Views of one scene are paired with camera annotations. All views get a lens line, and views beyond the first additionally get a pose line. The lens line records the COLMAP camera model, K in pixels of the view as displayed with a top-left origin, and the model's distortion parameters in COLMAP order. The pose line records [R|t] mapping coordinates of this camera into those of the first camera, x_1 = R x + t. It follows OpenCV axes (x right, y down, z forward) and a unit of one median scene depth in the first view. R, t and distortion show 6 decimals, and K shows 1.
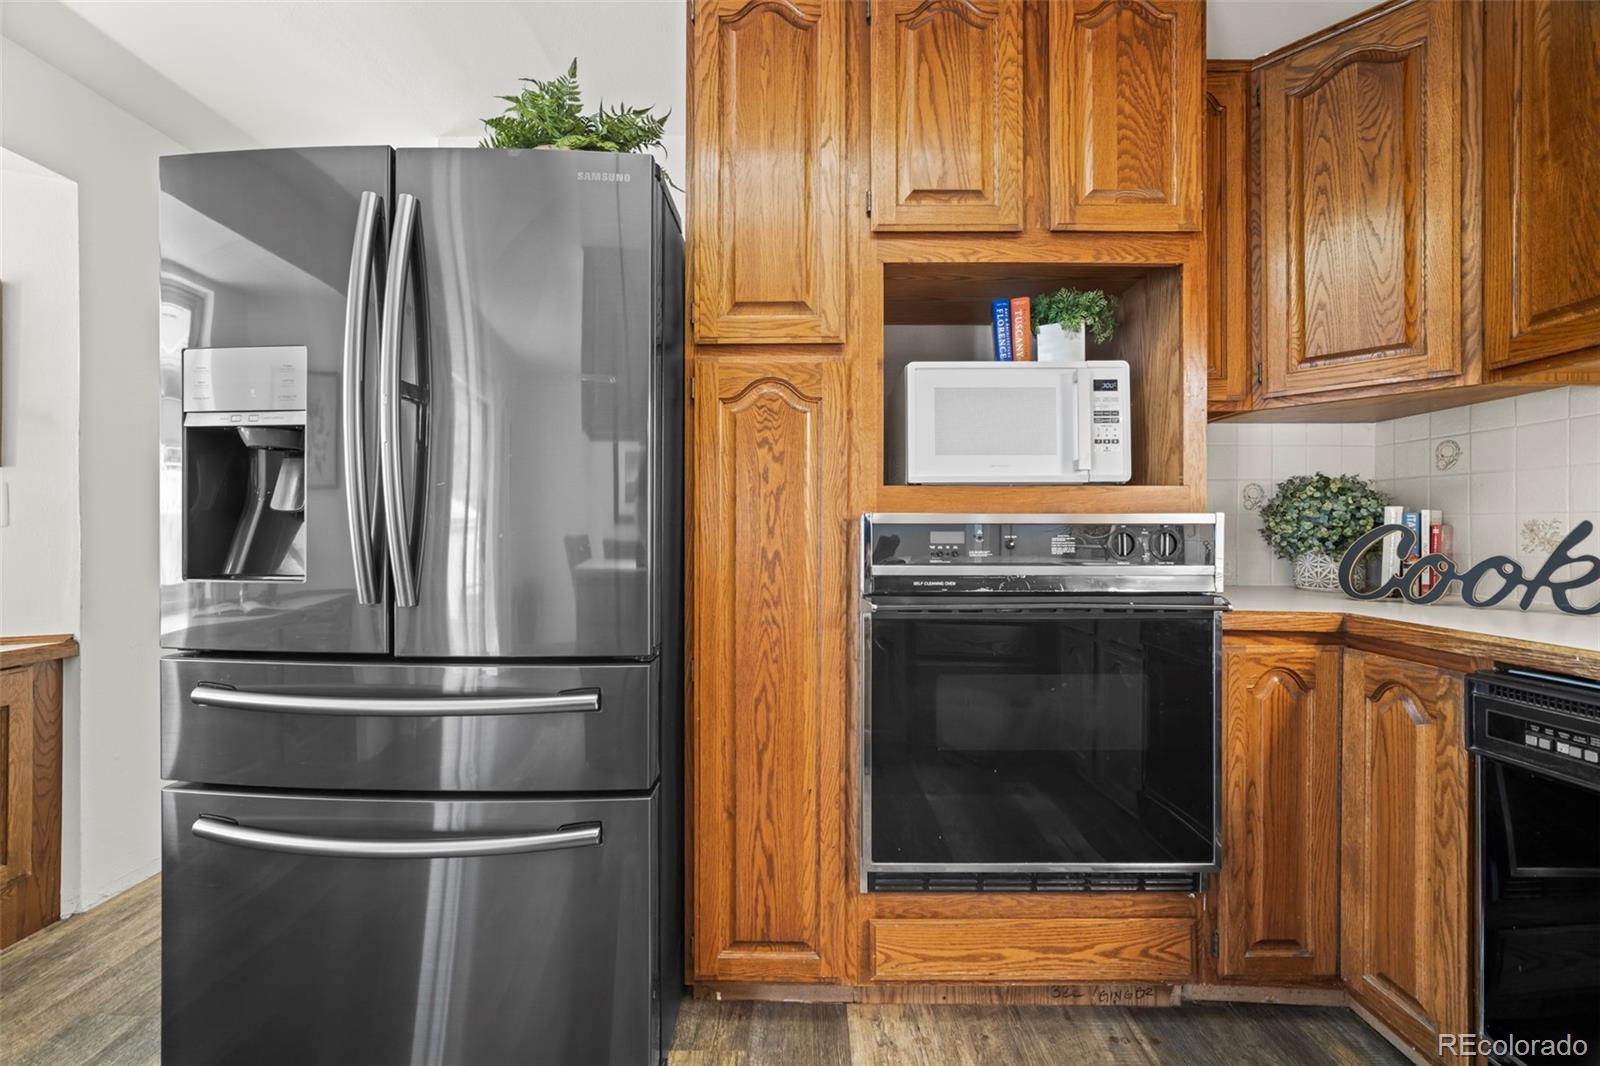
lens RADIAL K [[640.8, 0, 798.4], [0, 640.8, 530.9], [0, 0, 1]] dist [-0.024722, 0.010352]
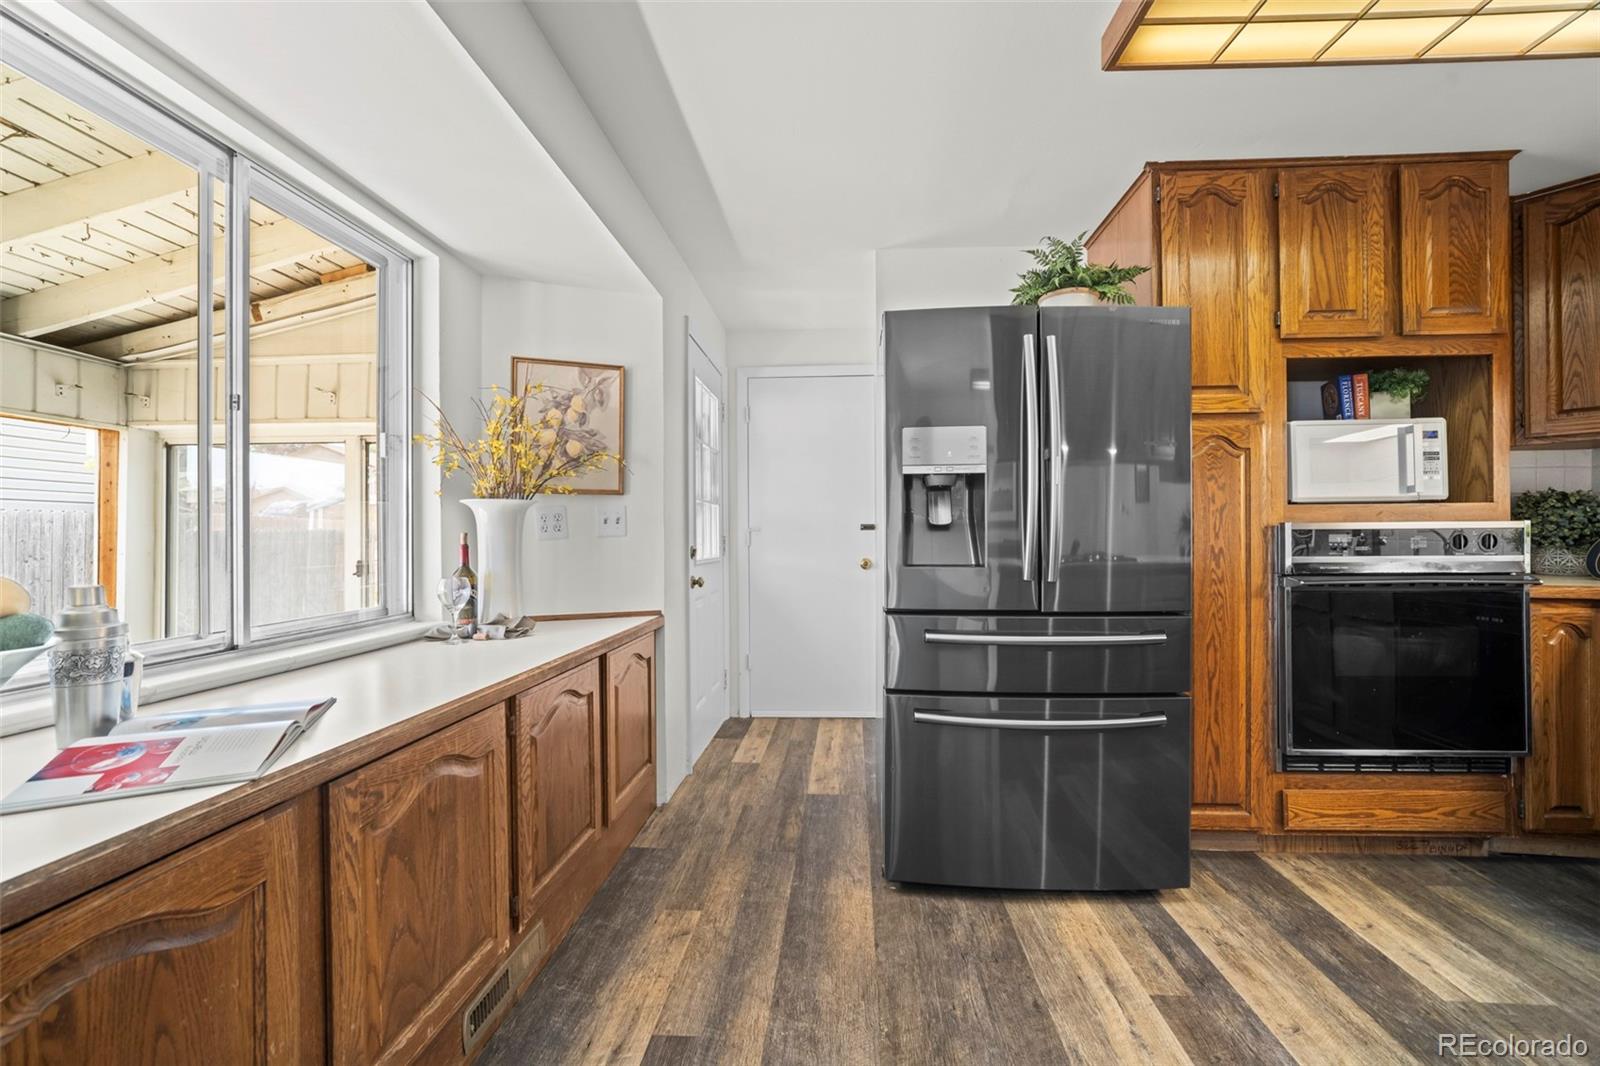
lens RADIAL K [[643.2, 0, 815.0], [0, 643.2, 534.4], [0, 0, 1]] dist [-0.018445, 0.007249]
pose [[0.998935, -0.008425, -0.045367, -0.937702], [0.008374, 0.999964, -0.001317, -0.007046], [0.045376, 0.000935, 0.998970, -0.578300]]
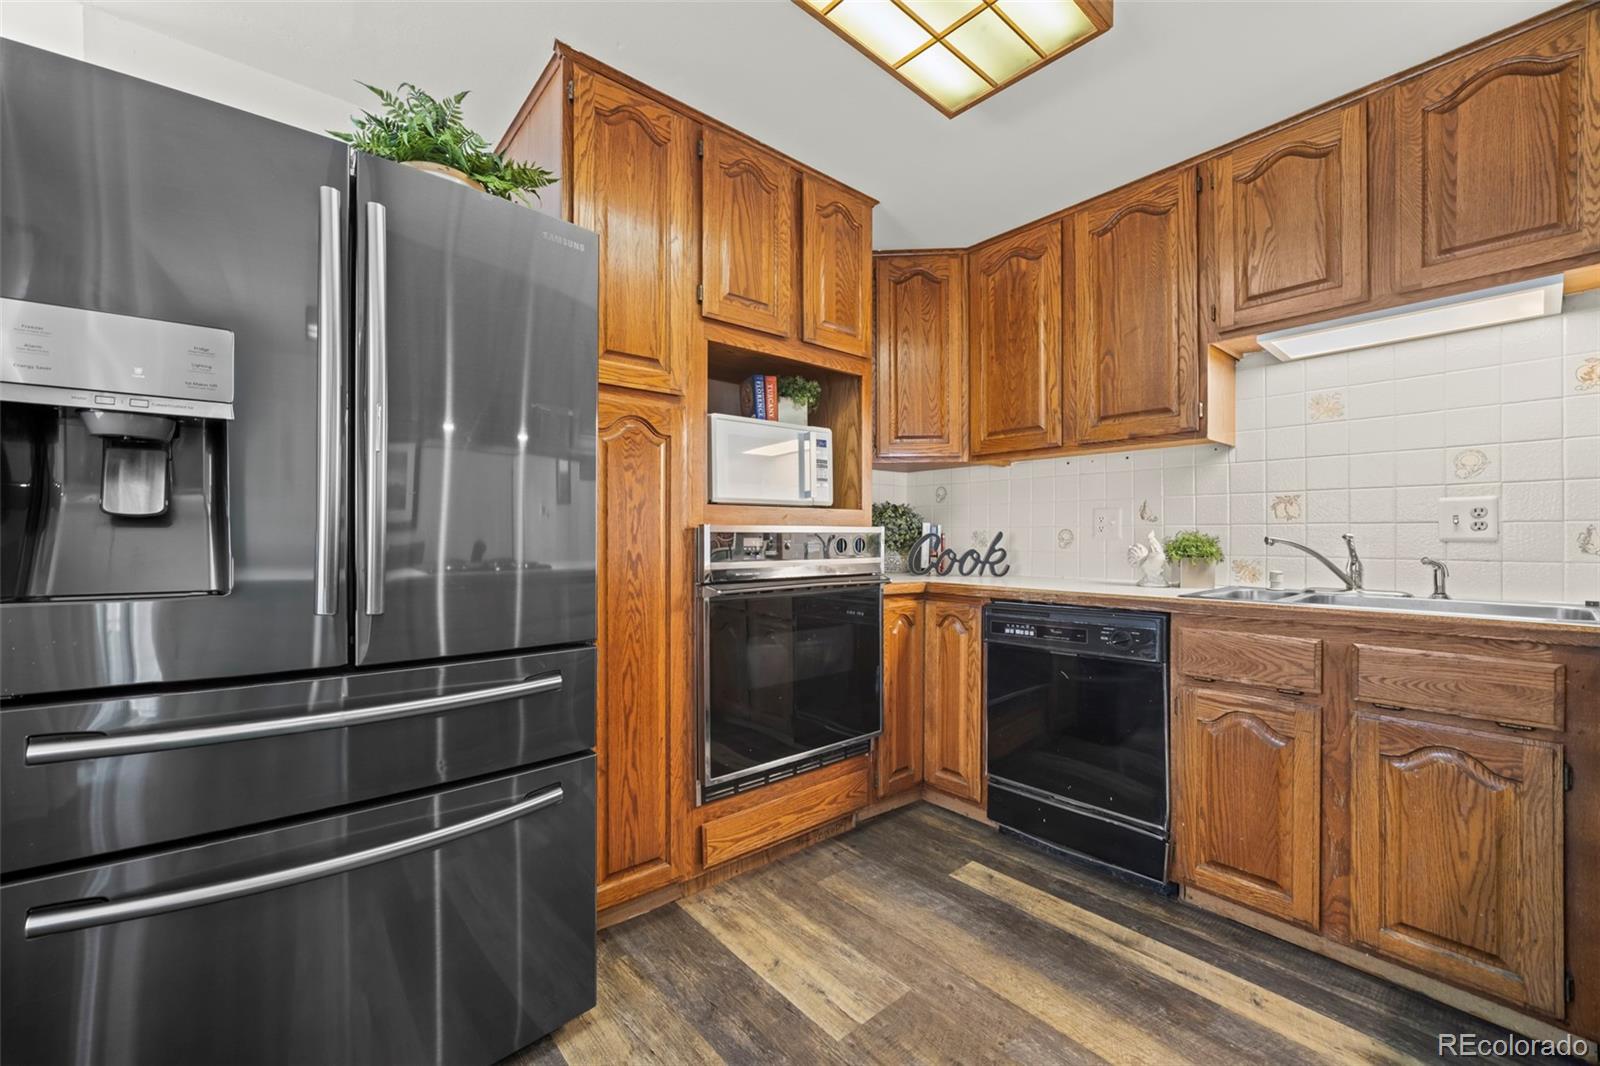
lens RADIAL K [[637.3, 0, 799.5], [0, 637.3, 539.1], [0, 0, 1]] dist [-0.026068, 0.010650]
pose [[0.756598, -0.004285, 0.653866, -0.613352], [0.000723, 0.999983, 0.005717, -0.004296], [-0.653880, -0.003852, 0.756589, -0.154616]]
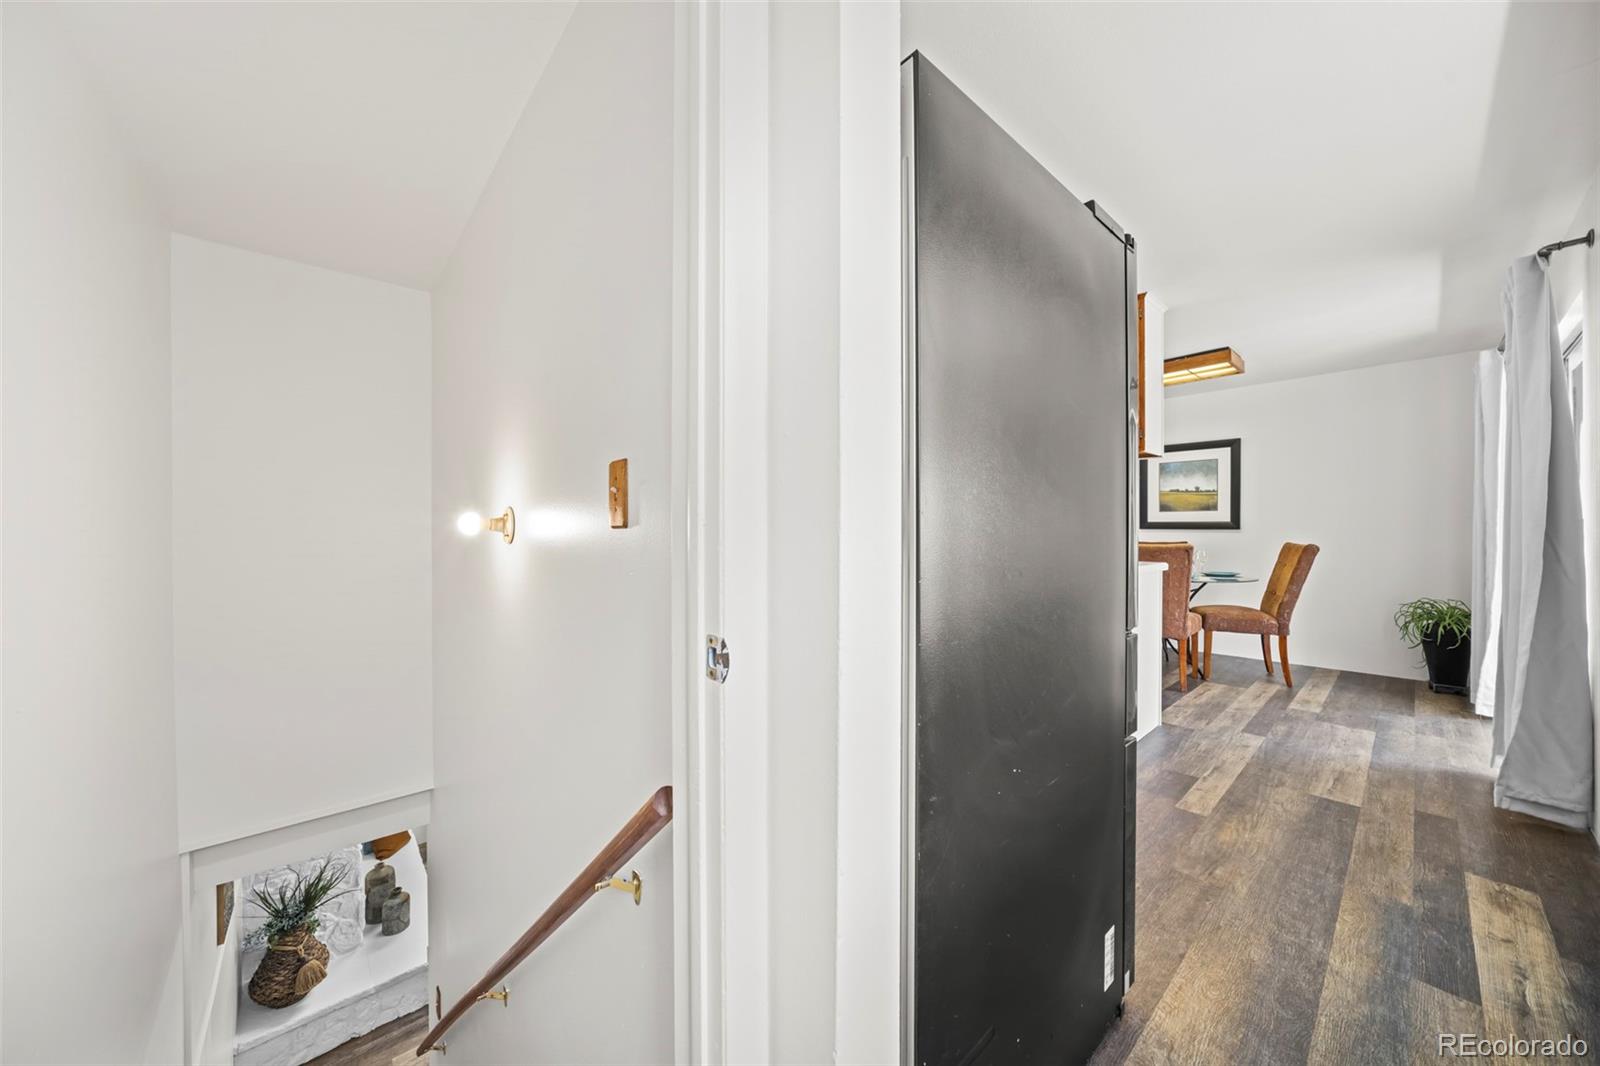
lens RADIAL K [[561.6, 0, 804.1], [0, 561.6, 534.4], [0, 0, 1]] dist [-0.019553, 0.006174]
pose [[-0.673899, -0.006765, 0.738793, -1.166059], [-0.000253, 0.999960, 0.008925, -0.009287], [-0.738824, 0.005828, -0.673874, 1.891635]]
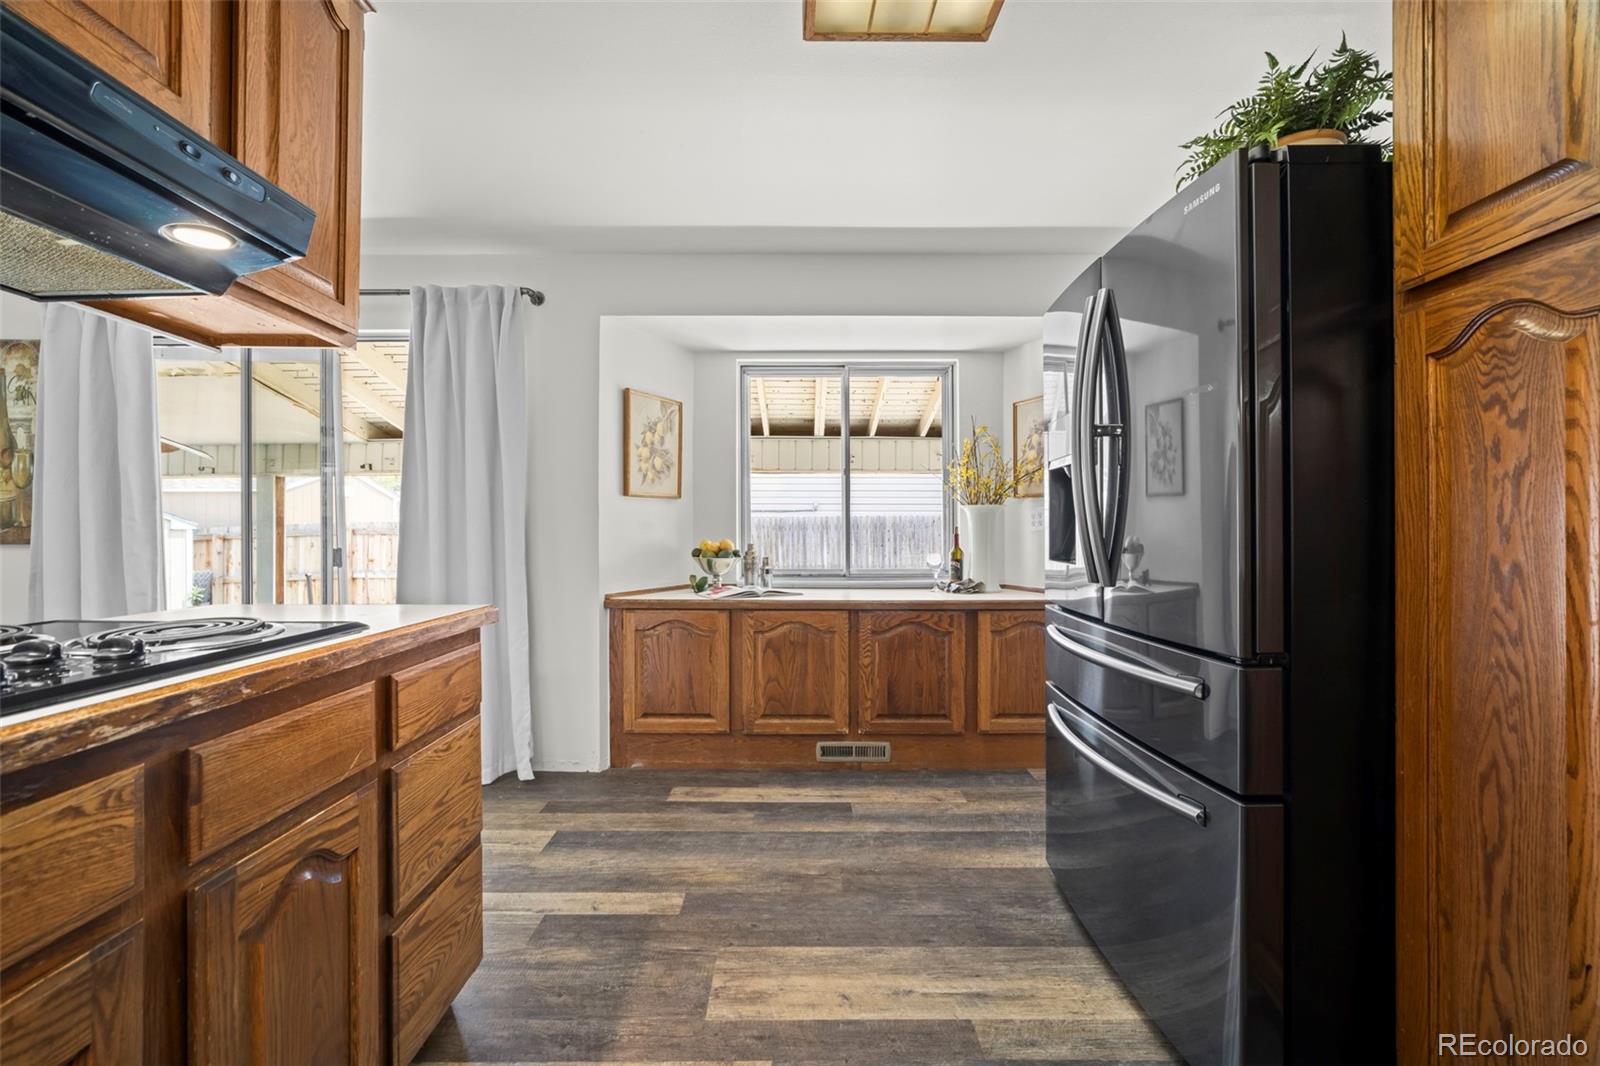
lens RADIAL K [[635.7, 0, 798.1], [0, 635.7, 531.6], [0, 0, 1]] dist [-0.024806, 0.010010]
pose [[0.011648, -0.001612, -0.999931, 0.601370], [-0.000774, 0.999998, -0.001621, 0.001335], [0.999932, 0.000792, 0.011647, 0.254676]]
